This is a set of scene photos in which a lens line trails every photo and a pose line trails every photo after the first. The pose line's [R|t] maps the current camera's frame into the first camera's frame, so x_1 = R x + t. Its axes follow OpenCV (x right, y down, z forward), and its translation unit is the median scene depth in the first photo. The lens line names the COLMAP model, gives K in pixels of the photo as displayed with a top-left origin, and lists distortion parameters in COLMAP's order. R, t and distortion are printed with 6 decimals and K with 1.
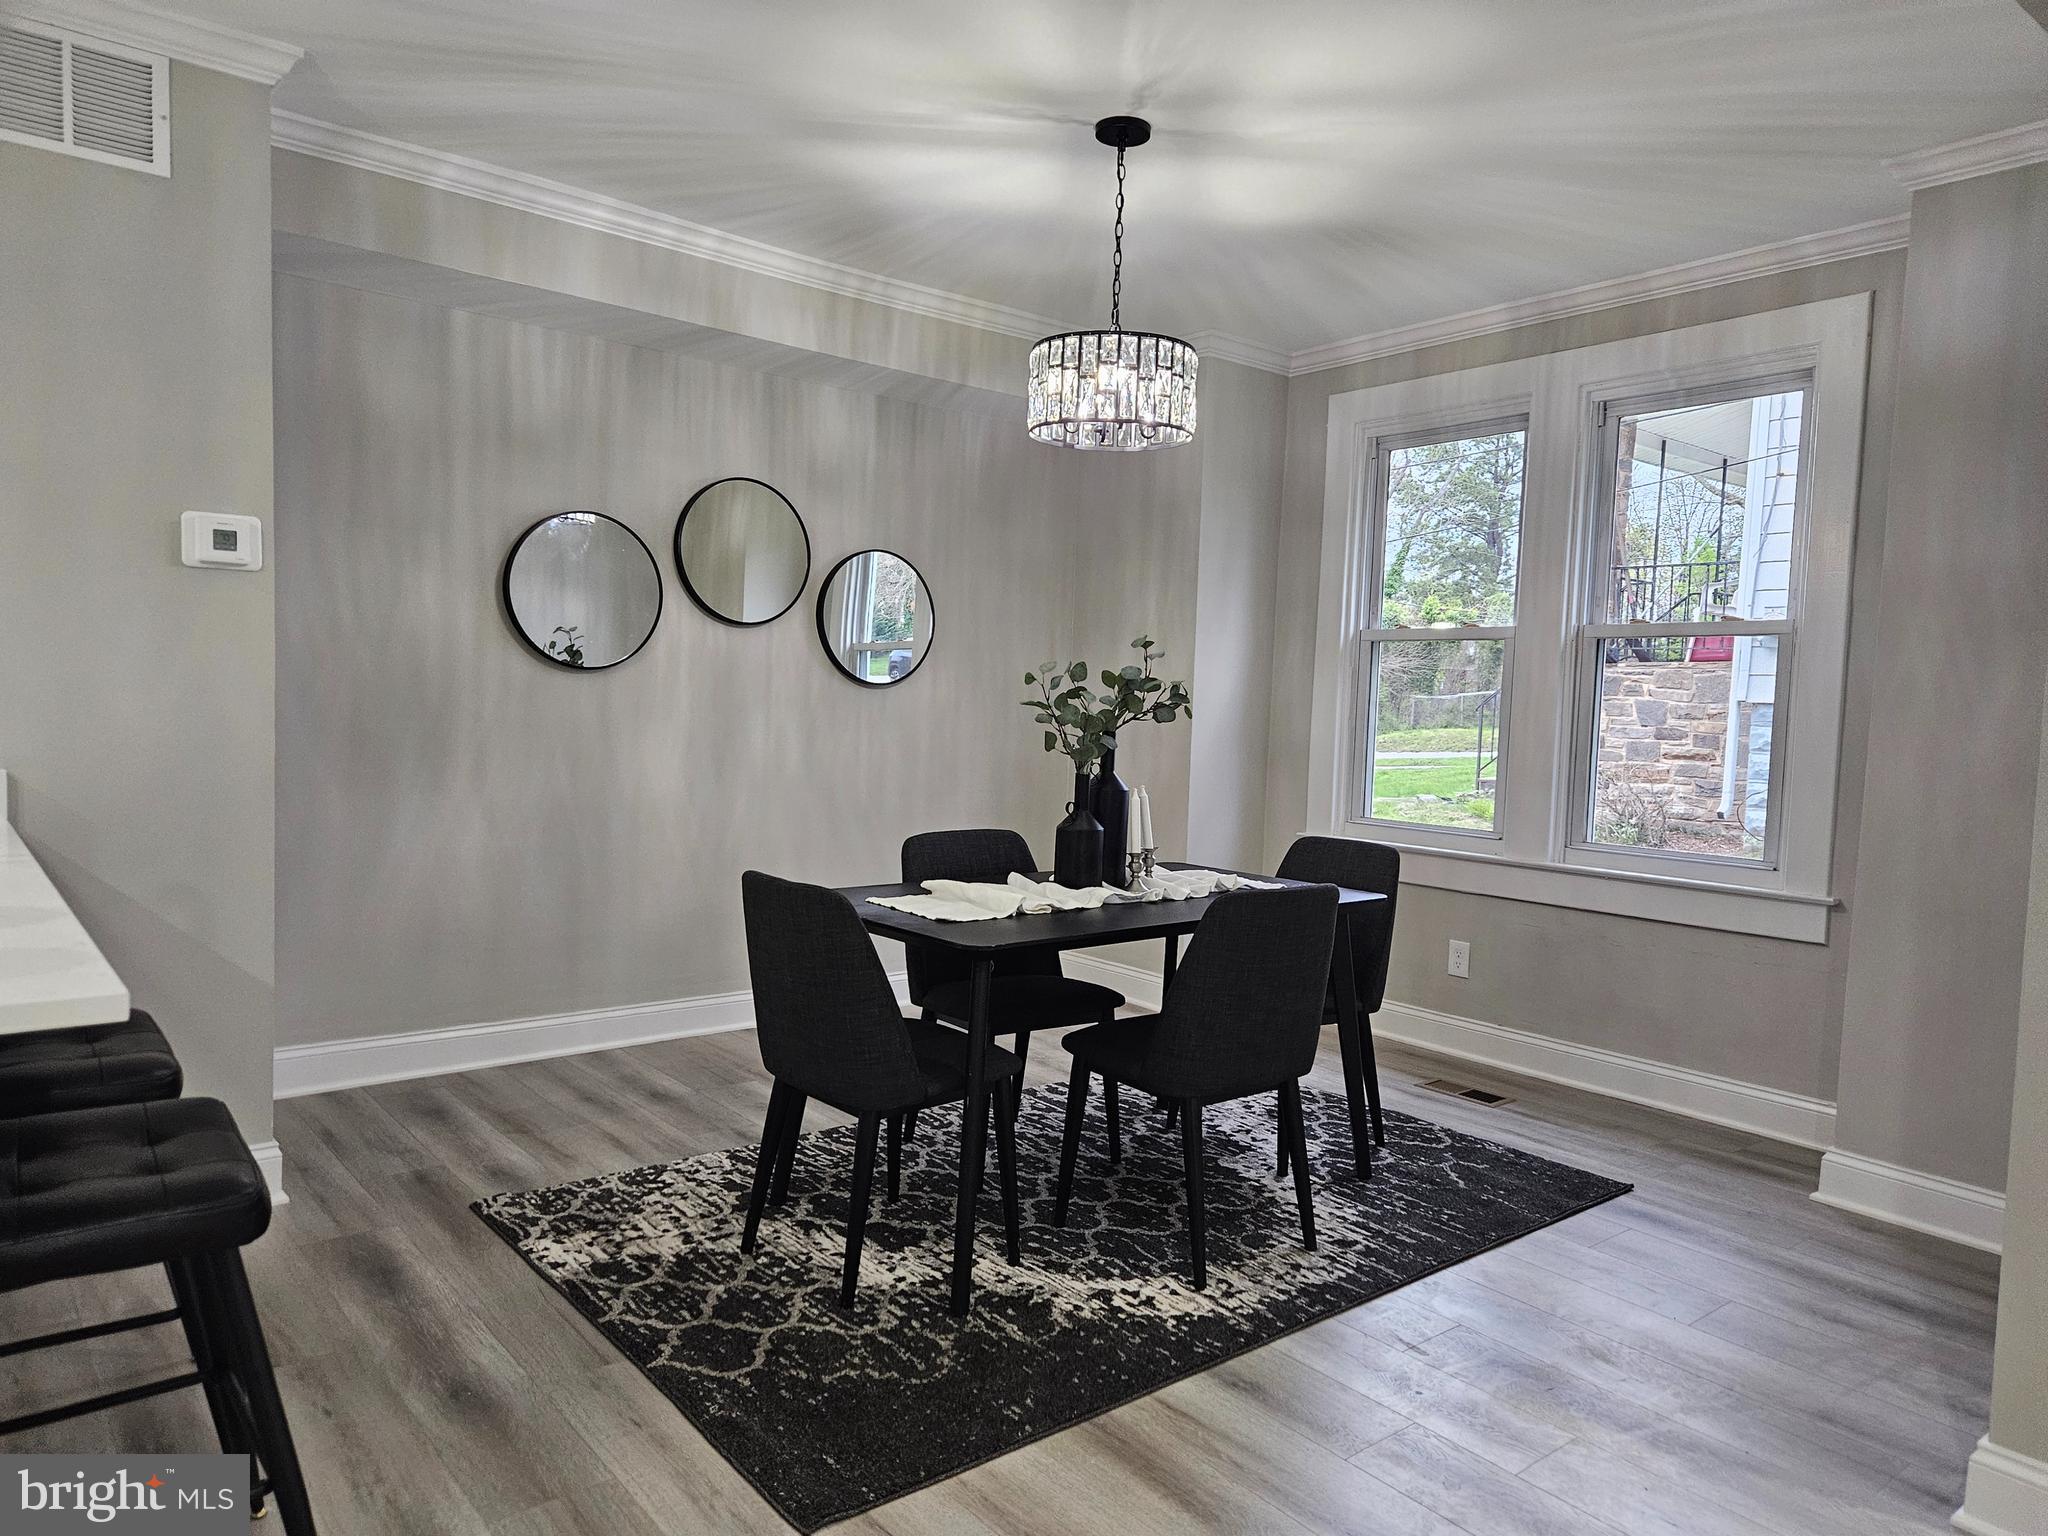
lens RADIAL K [[1361.7, 0, 1040.7], [0, 1361.7, 773.9], [0, 0, 1]] dist [0.082398, -0.078361]
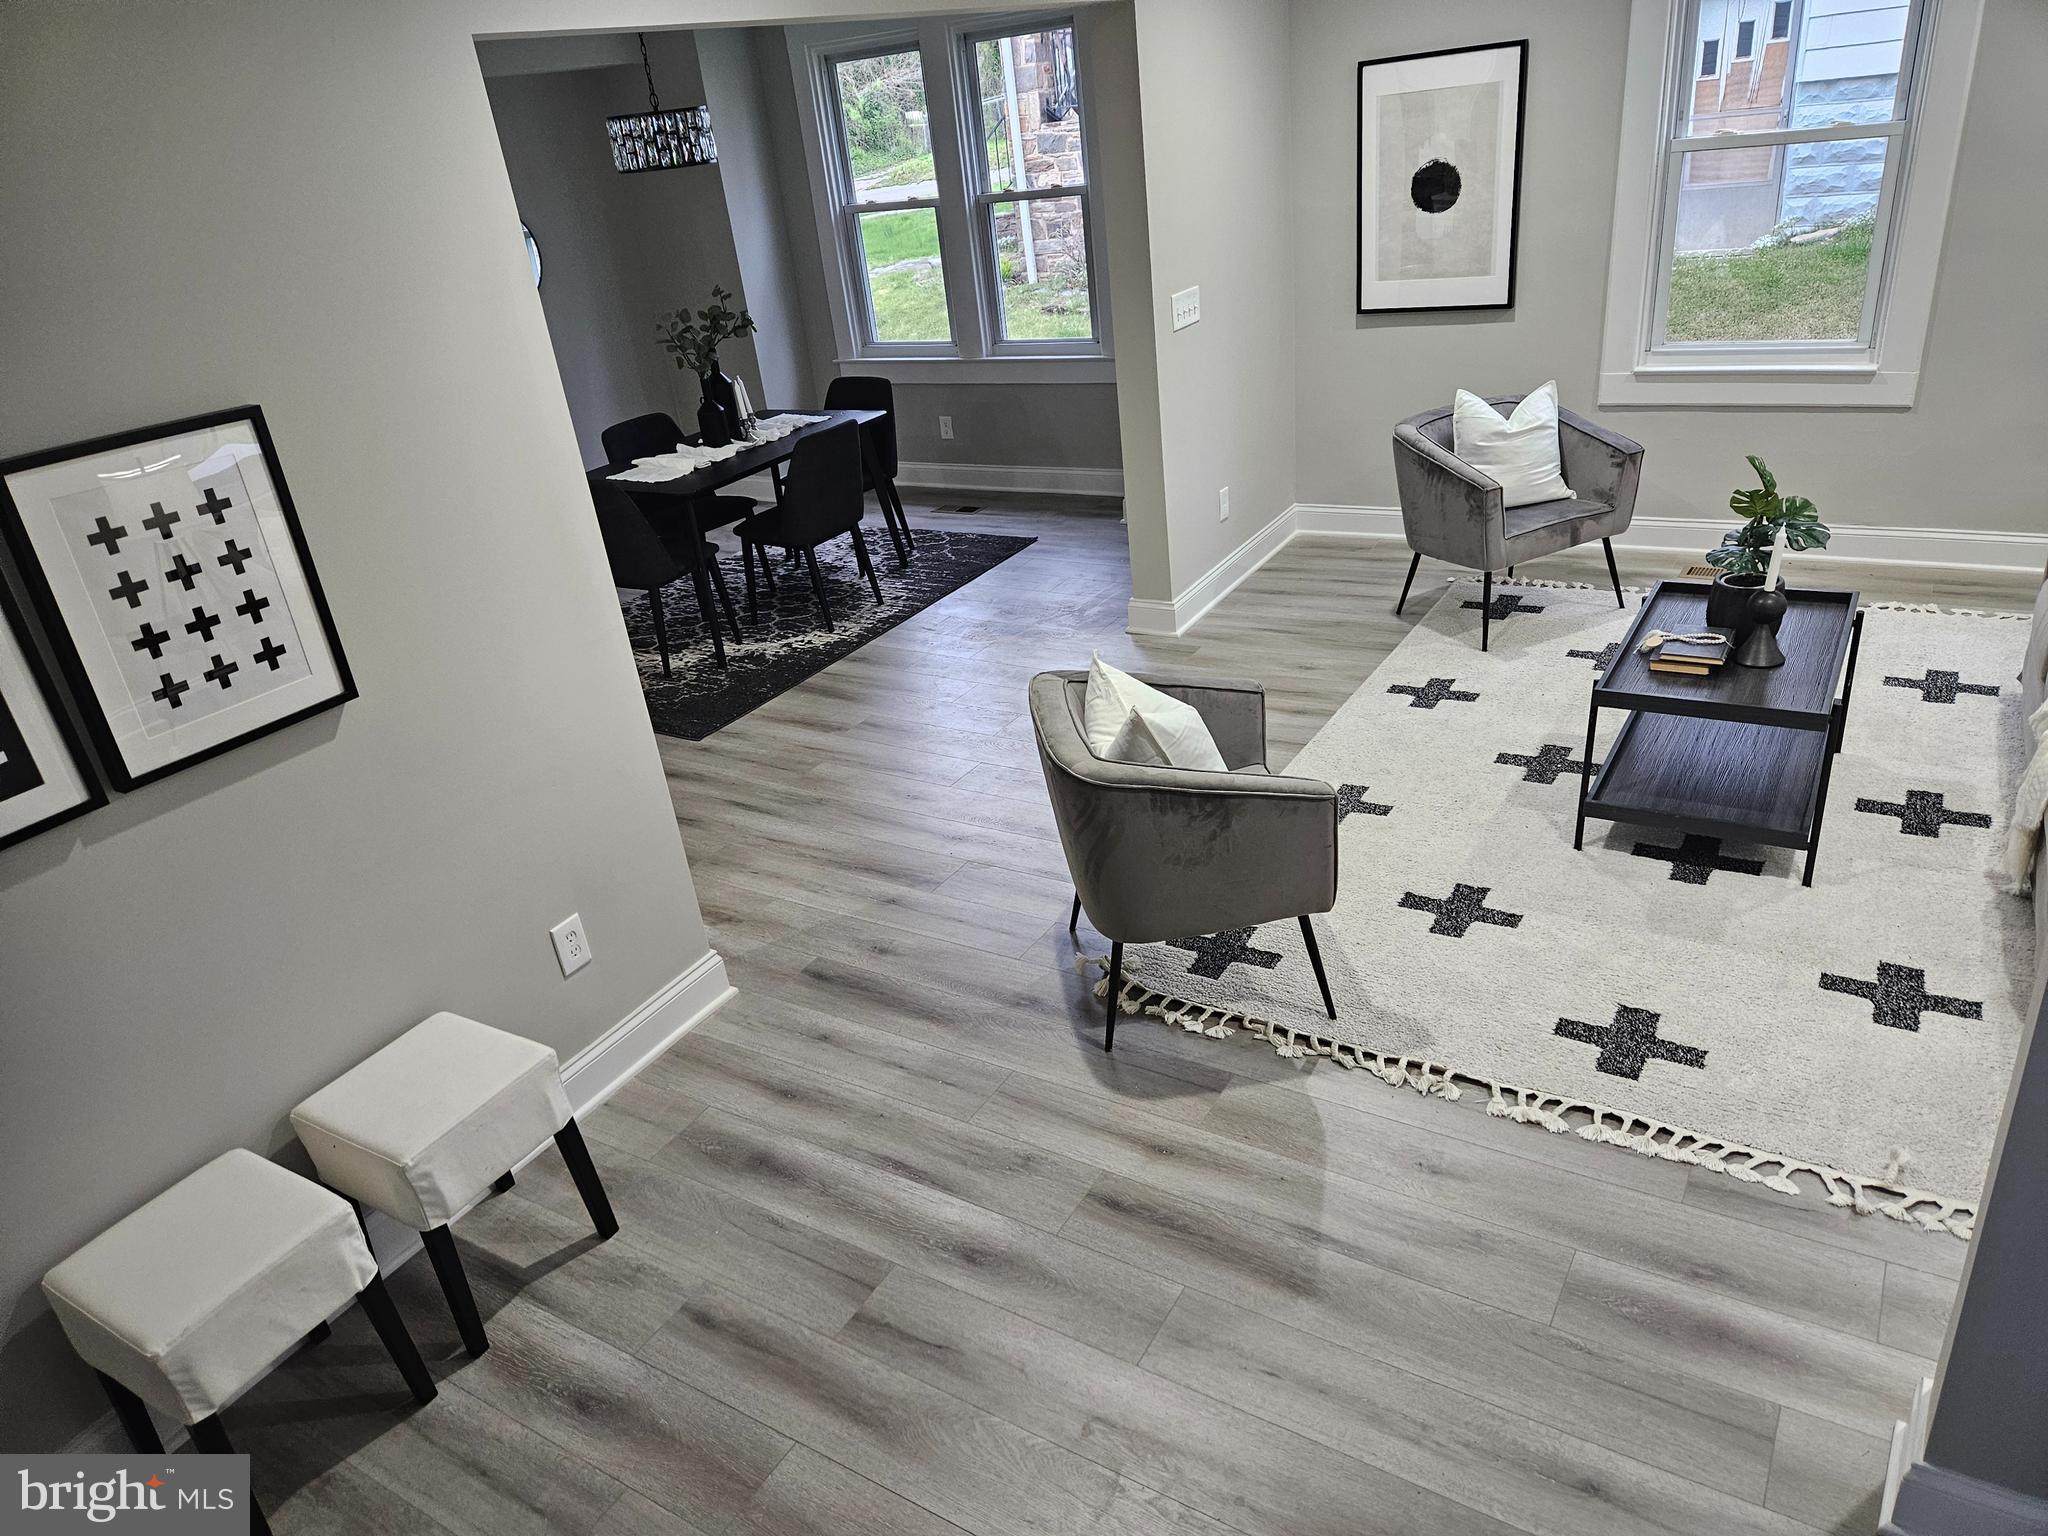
lens RADIAL K [[1361.7, 0, 1010.8], [0, 1361.7, 796.6], [0, 0, 1]] dist [0.082398, -0.078361]
pose [[0.939653, -0.267405, 0.213416, -0.119024], [0.163023, 0.898371, 0.407864, -0.173880], [-0.300791, -0.348459, 0.887750, -0.869406]]
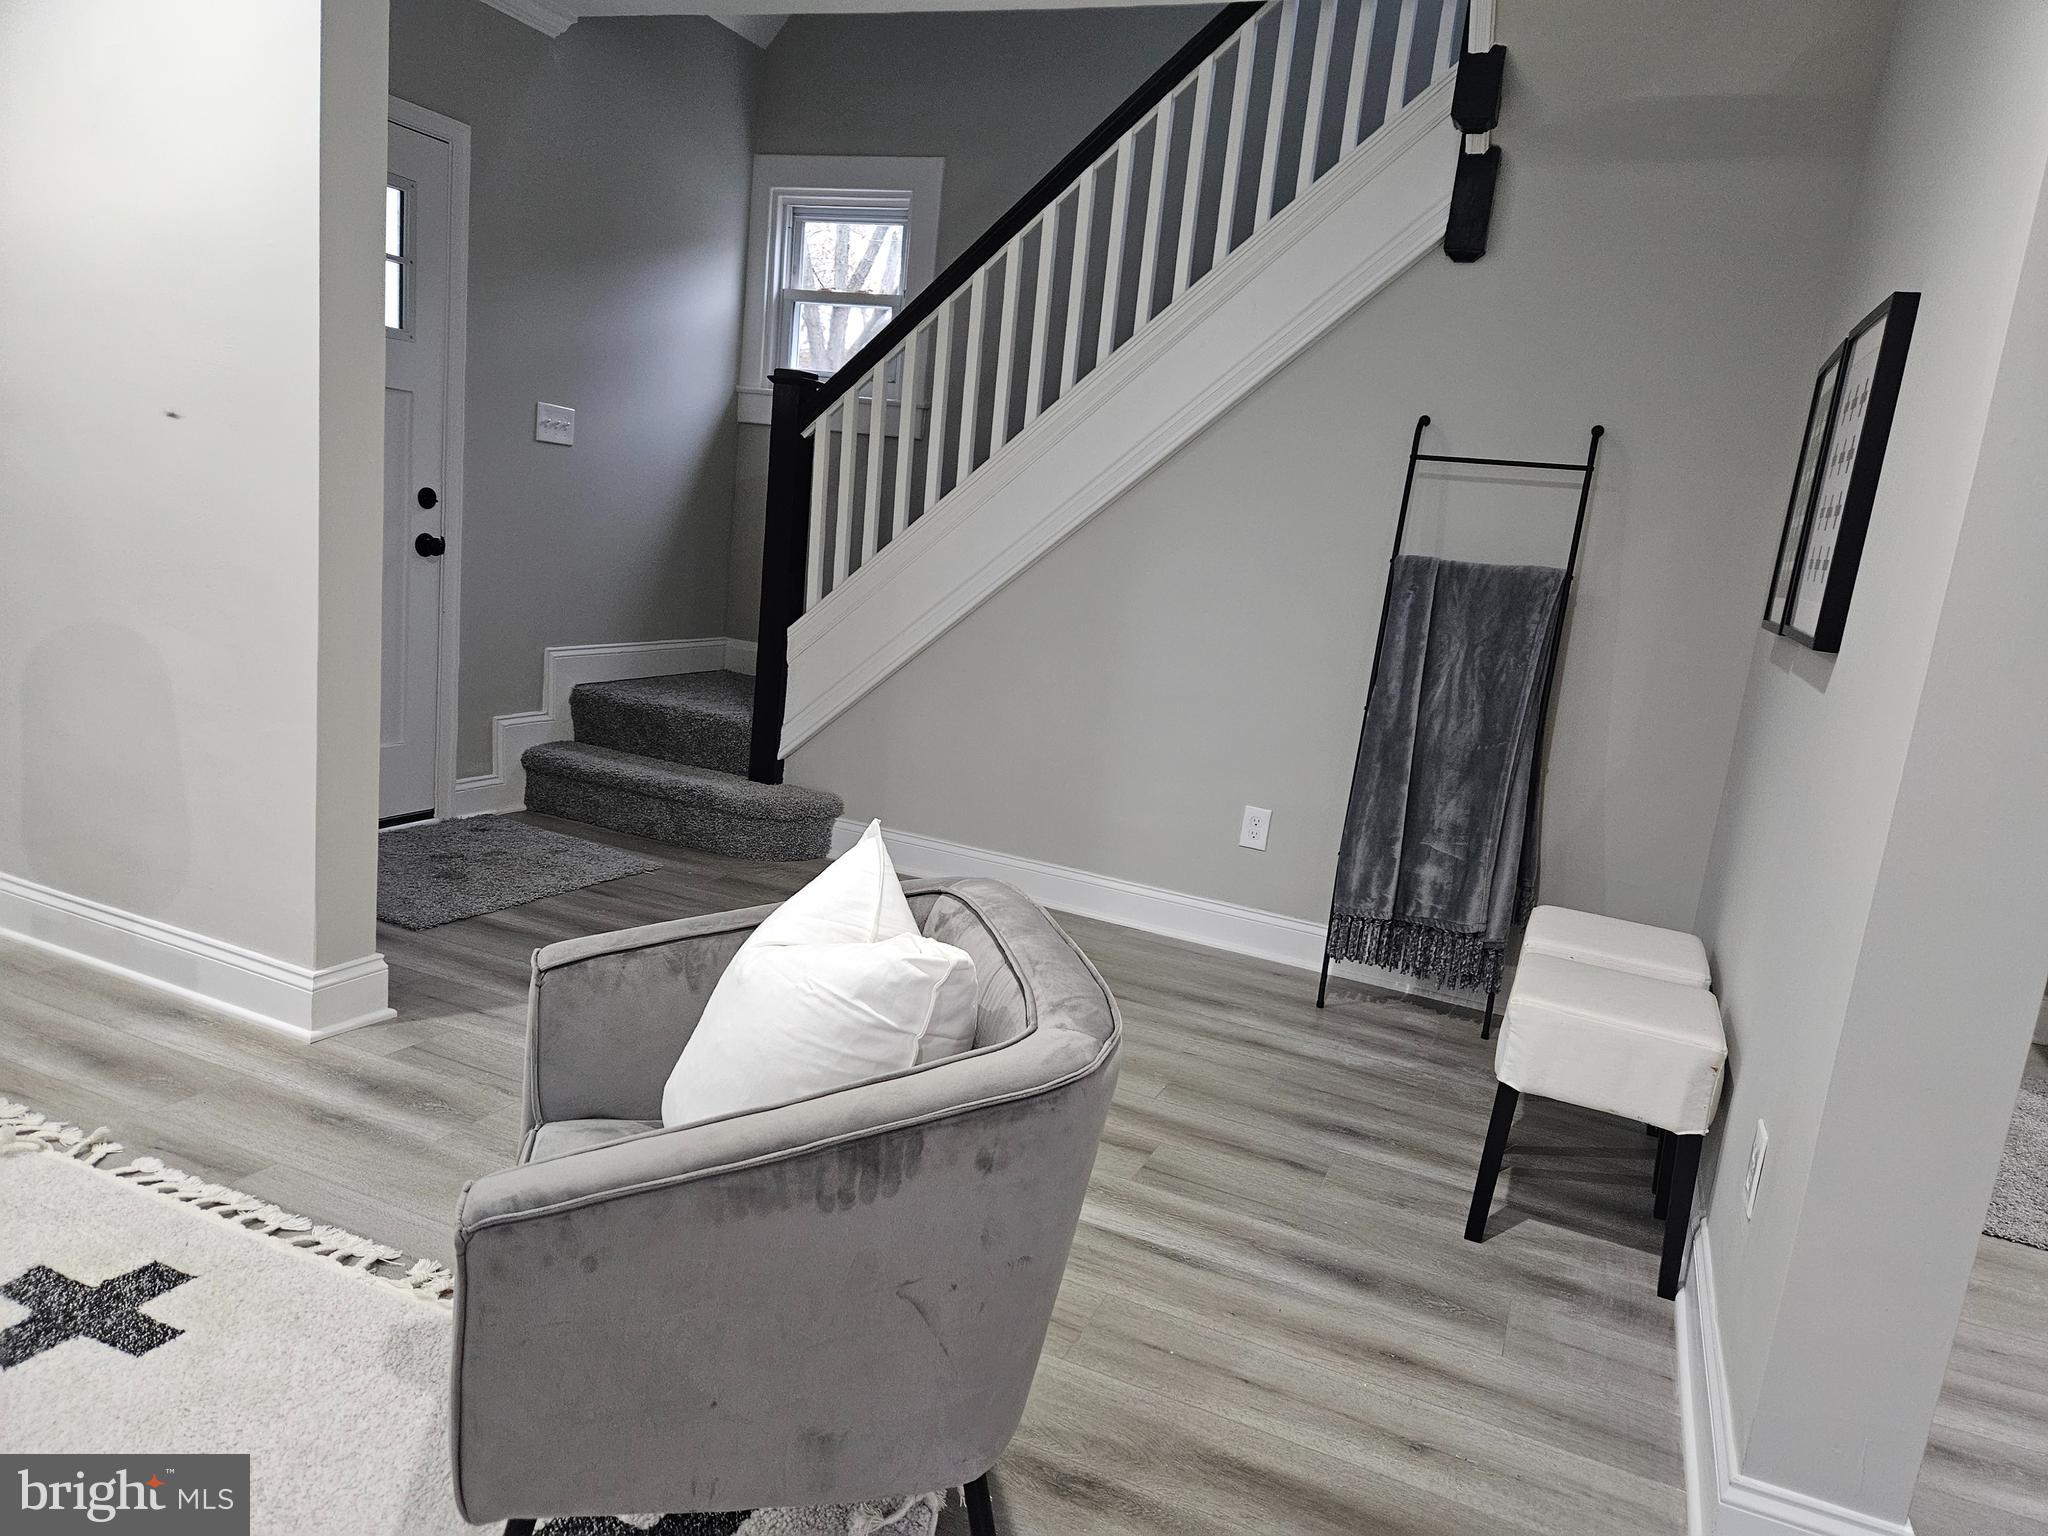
lens RADIAL K [[1361.7, 0, 1034.6], [0, 1361.7, 798.2], [0, 0, 1]] dist [0.082398, -0.078361]
pose [[-0.879142, -0.032242, -0.475468, 0.344809], [-0.163679, 0.957444, 0.237719, 0.003564], [0.447570, 0.286813, -0.847006, 0.347671]]
